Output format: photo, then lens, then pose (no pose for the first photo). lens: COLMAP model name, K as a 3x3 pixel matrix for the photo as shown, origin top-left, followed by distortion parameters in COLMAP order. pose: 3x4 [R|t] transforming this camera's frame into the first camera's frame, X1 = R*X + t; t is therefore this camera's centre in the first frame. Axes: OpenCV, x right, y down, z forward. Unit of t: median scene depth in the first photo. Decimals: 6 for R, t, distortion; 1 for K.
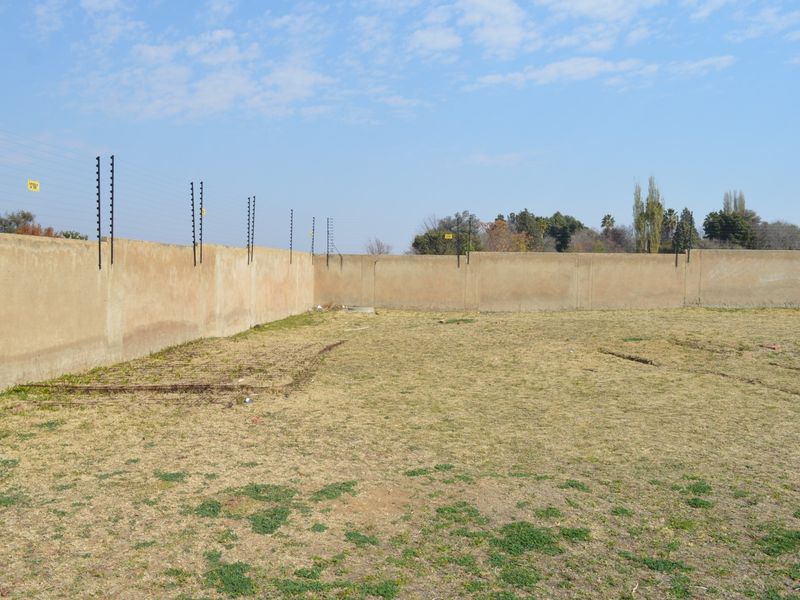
lens RADIAL K [[737.3, 0, 400.0], [0, 737.3, 300.0], [0, 0, 1]] dist [-0.021194, -0.015465]
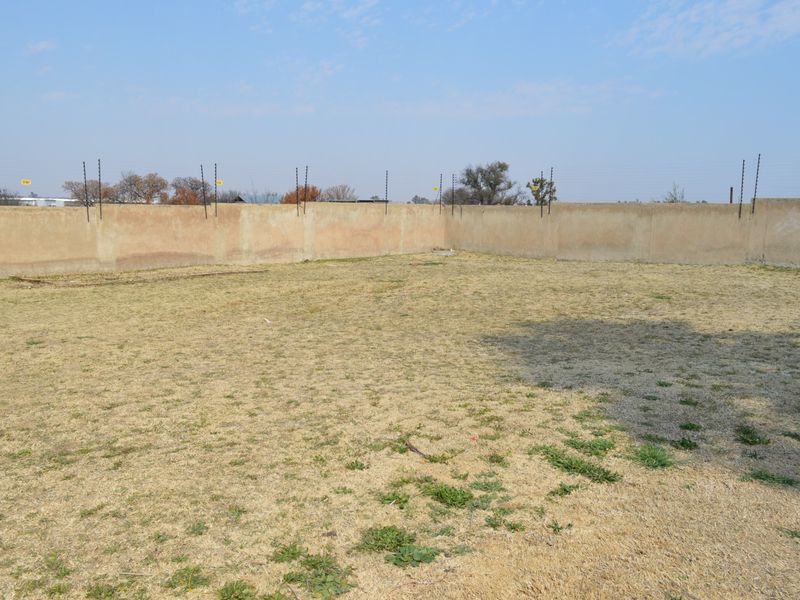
lens RADIAL K [[737.3, 0, 400.0], [0, 737.3, 300.0], [0, 0, 1]] dist [-0.021194, -0.015465]
pose [[0.729644, 0.080640, -0.679056, 0.679757], [-0.027138, 0.995655, 0.089078, -0.014389], [0.683289, -0.046567, 0.728662, 0.075214]]
